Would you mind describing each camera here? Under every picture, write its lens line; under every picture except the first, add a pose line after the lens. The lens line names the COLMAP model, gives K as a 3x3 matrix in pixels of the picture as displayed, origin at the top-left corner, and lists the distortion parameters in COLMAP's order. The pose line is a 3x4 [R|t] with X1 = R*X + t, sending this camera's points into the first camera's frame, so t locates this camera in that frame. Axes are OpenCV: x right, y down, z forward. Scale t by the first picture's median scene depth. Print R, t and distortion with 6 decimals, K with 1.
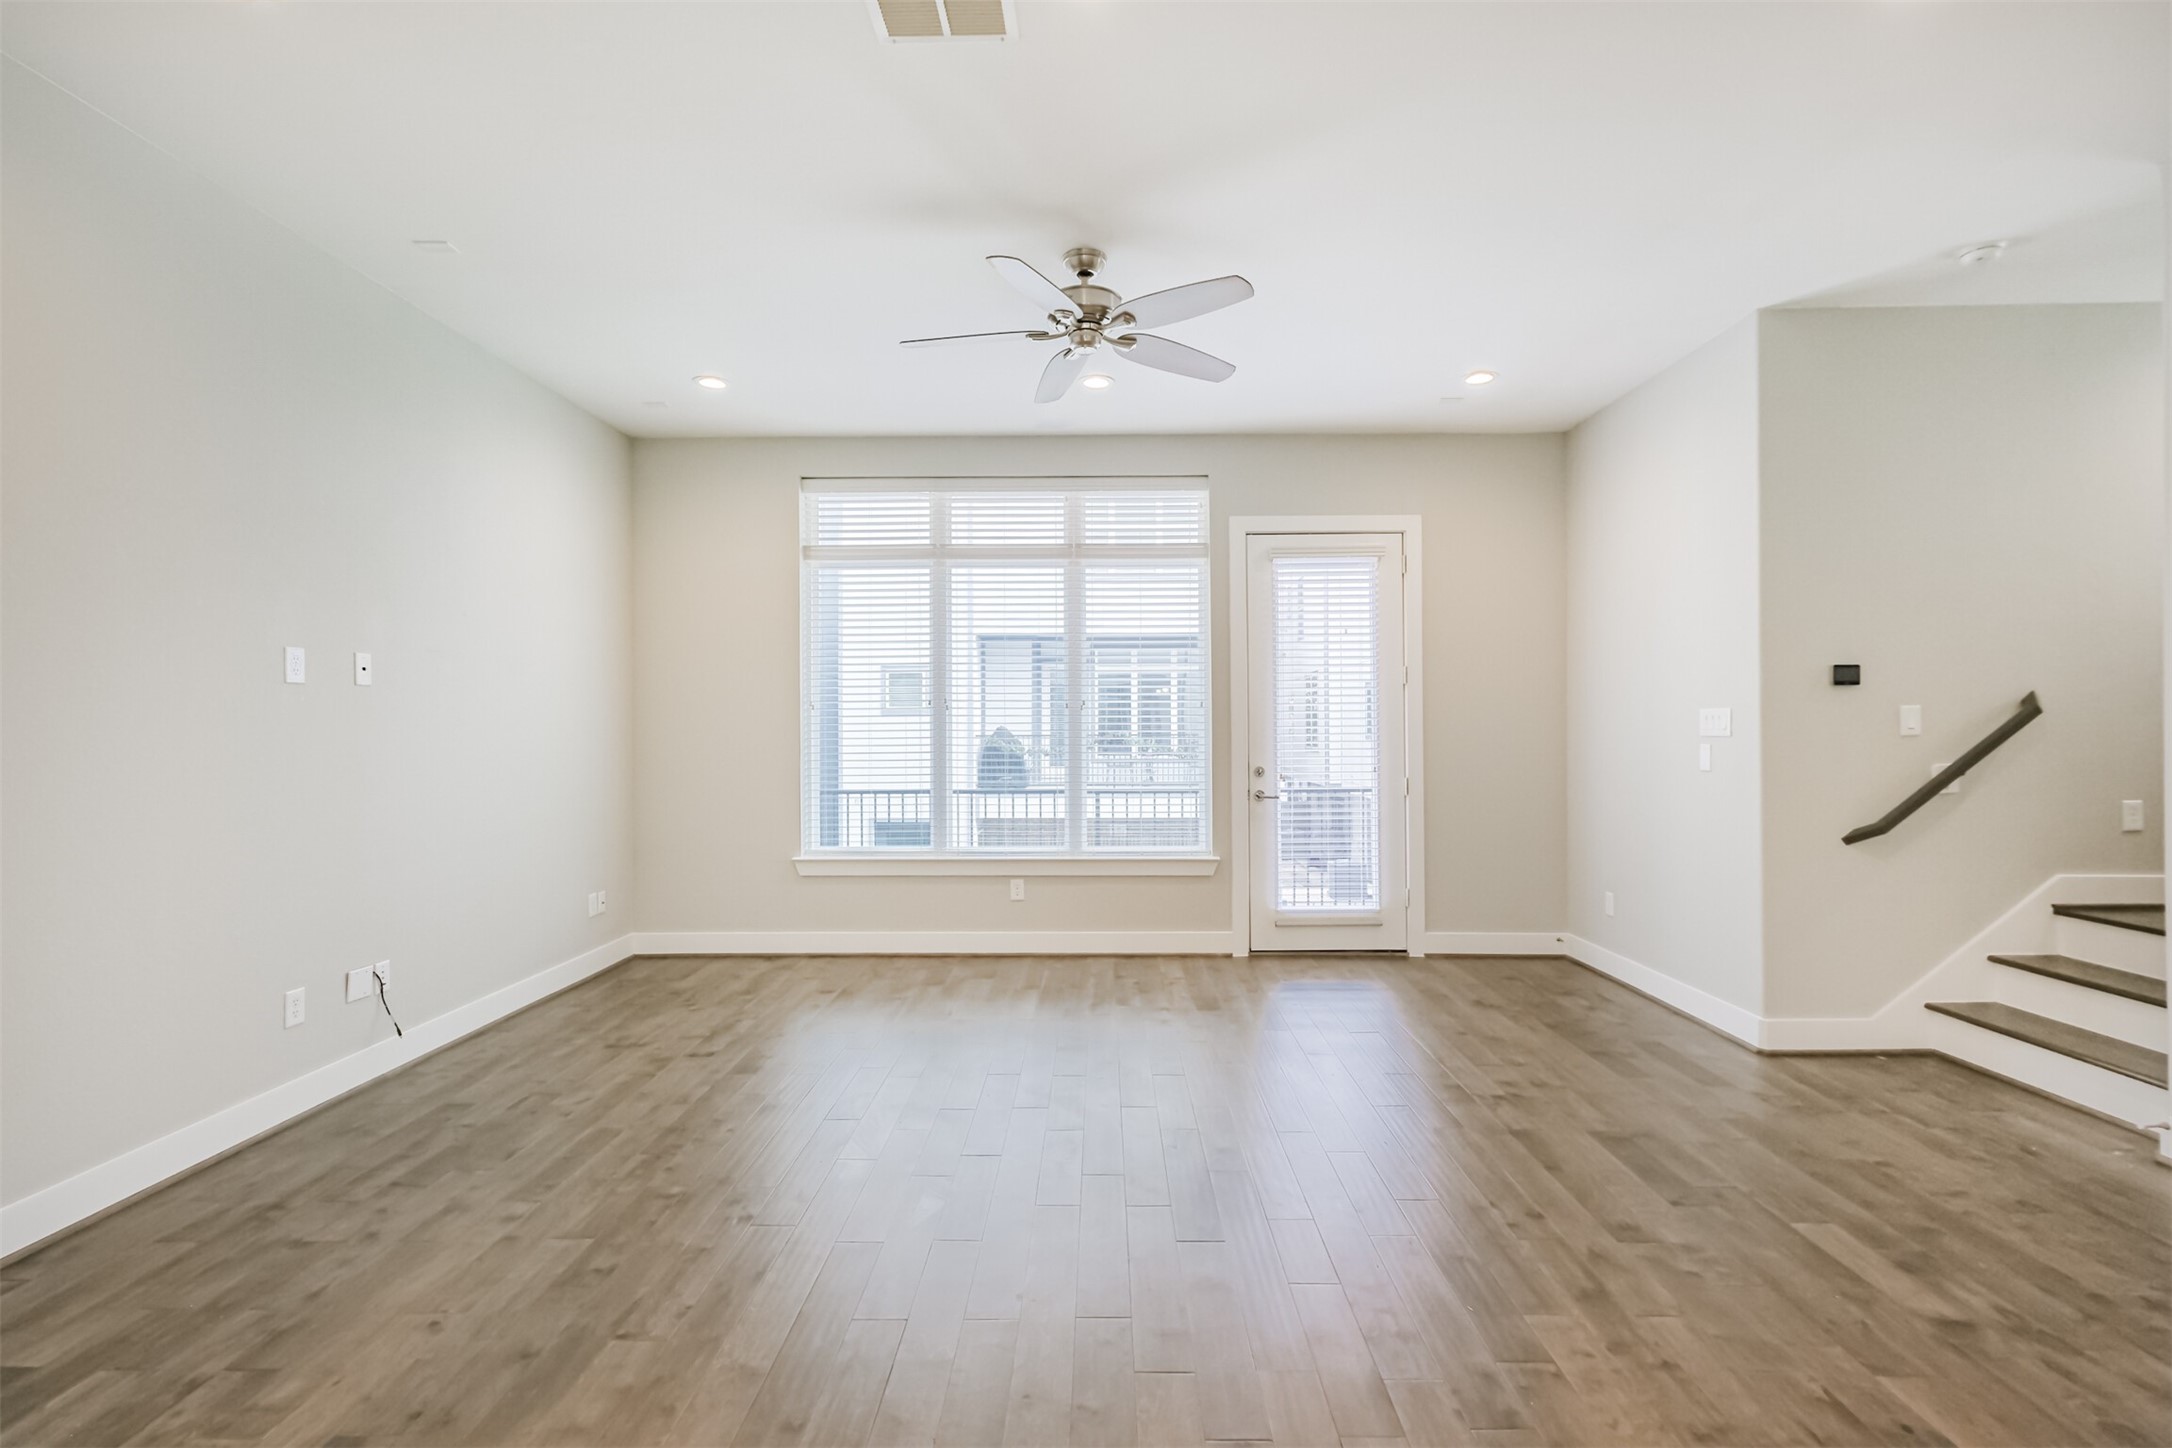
lens RADIAL K [[970.3, 0, 1090.0], [0, 970.3, 722.1], [0, 0, 1]] dist [0.001766, 0.000038]
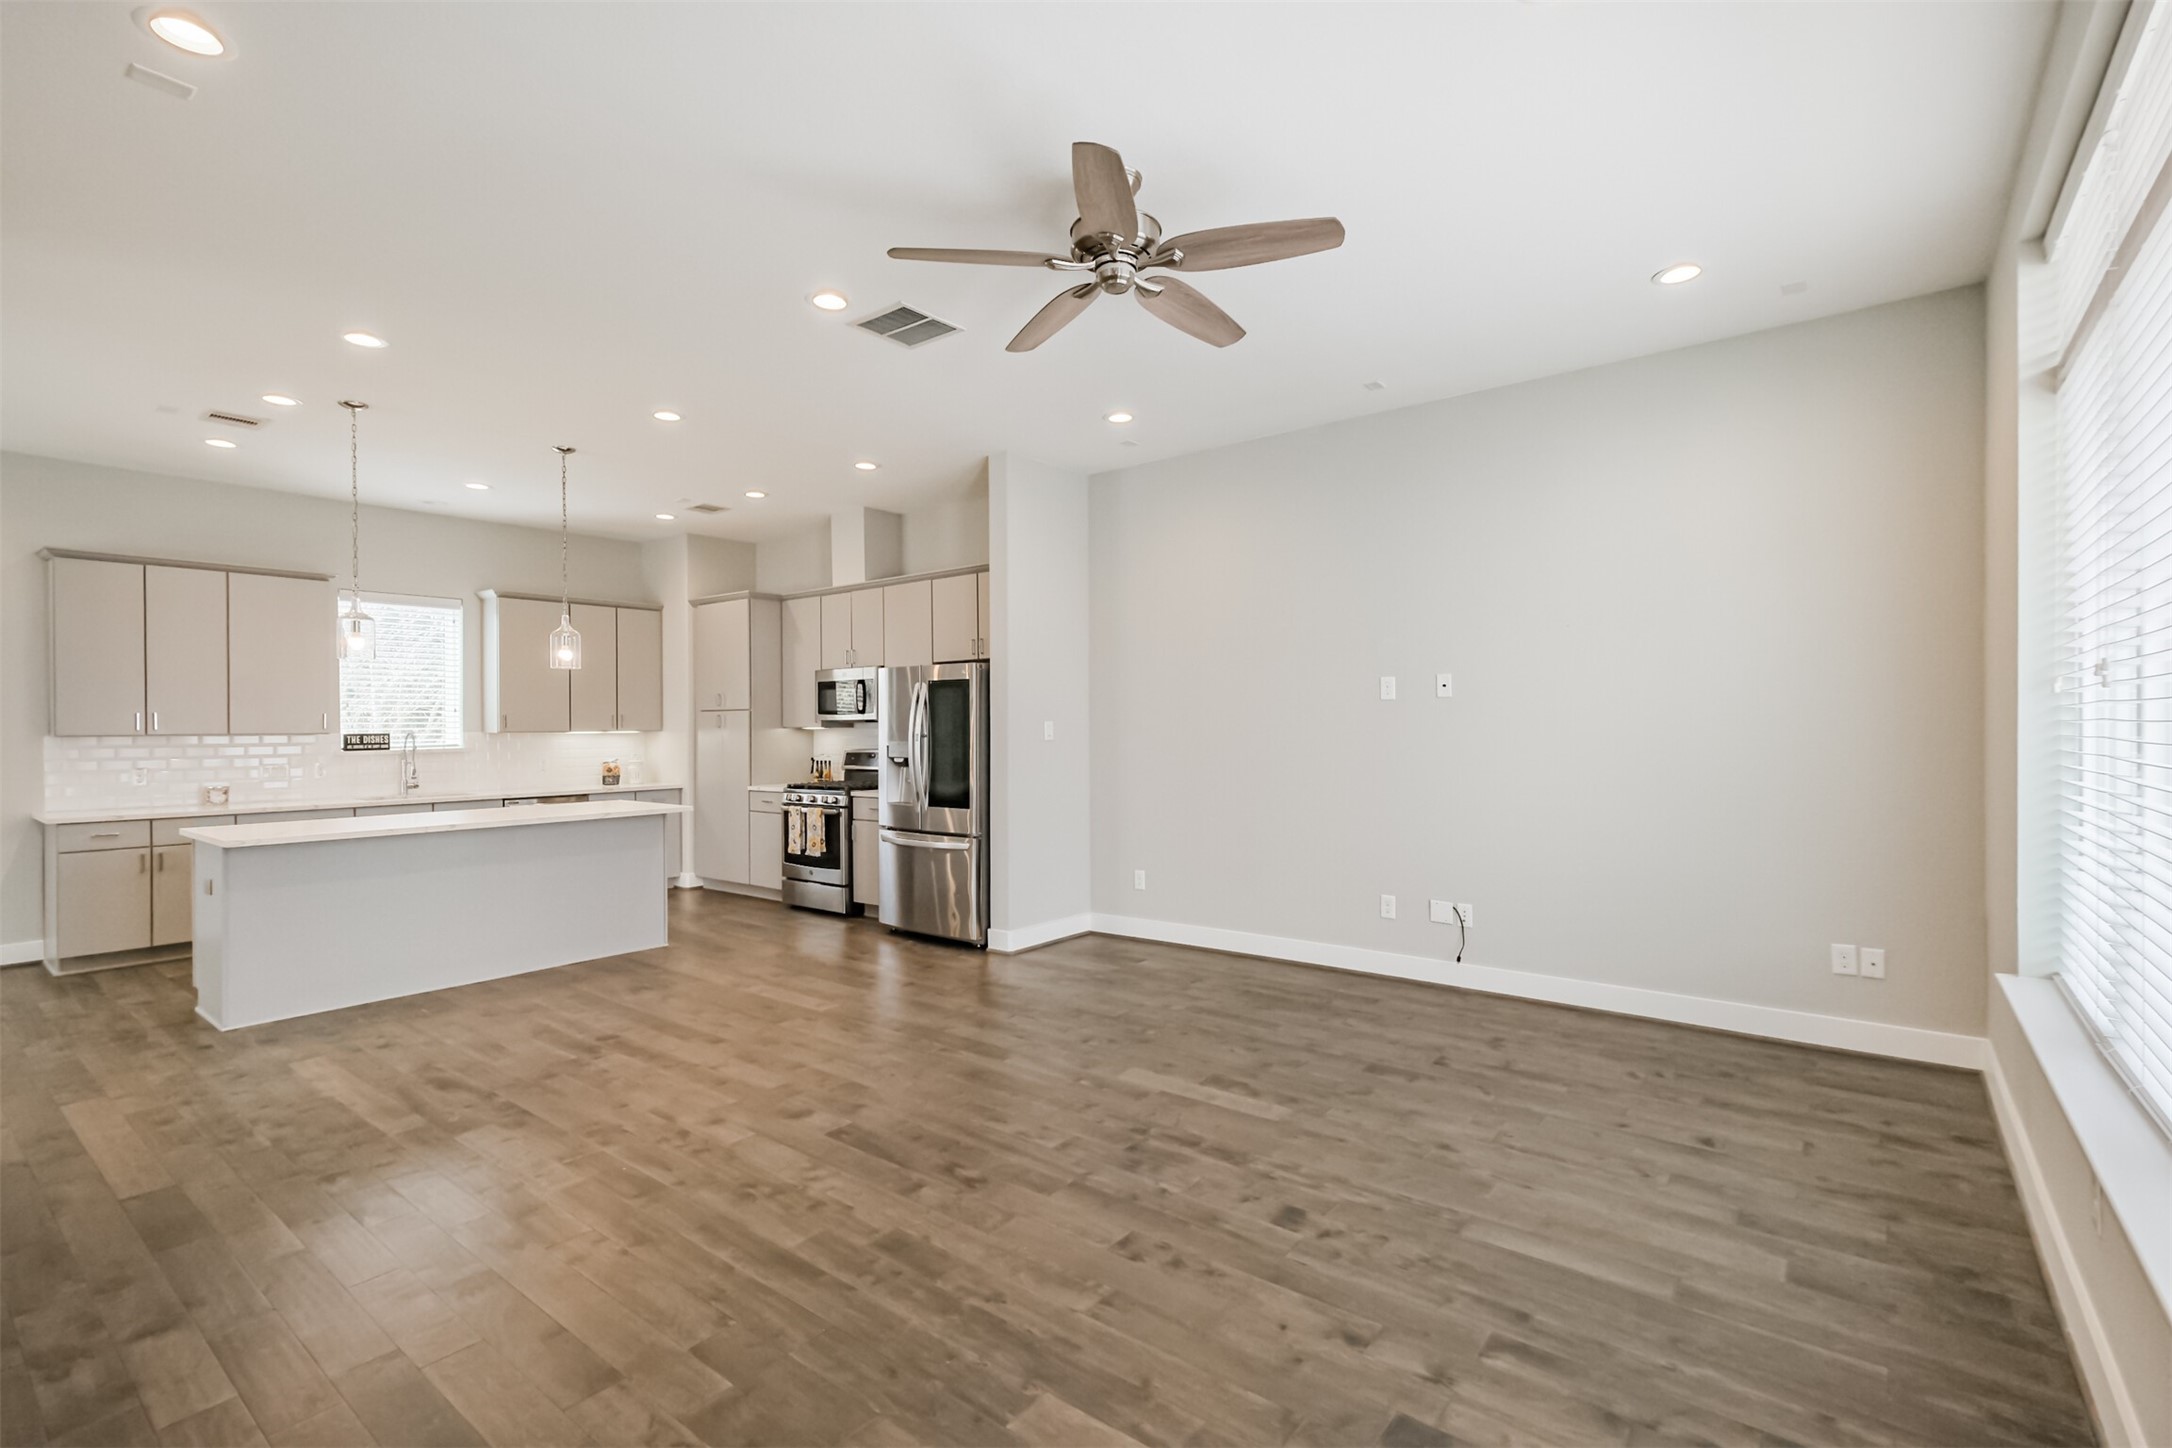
lens RADIAL K [[975.9, 0, 1091.7], [0, 975.9, 728.1], [0, 0, 1]] dist [0.008690, -0.000255]
pose [[-0.610307, 0.009841, -0.792104, 0.483878], [0.014320, 0.999897, 0.001389, -0.002989], [0.792036, -0.010495, -0.610384, 1.064064]]
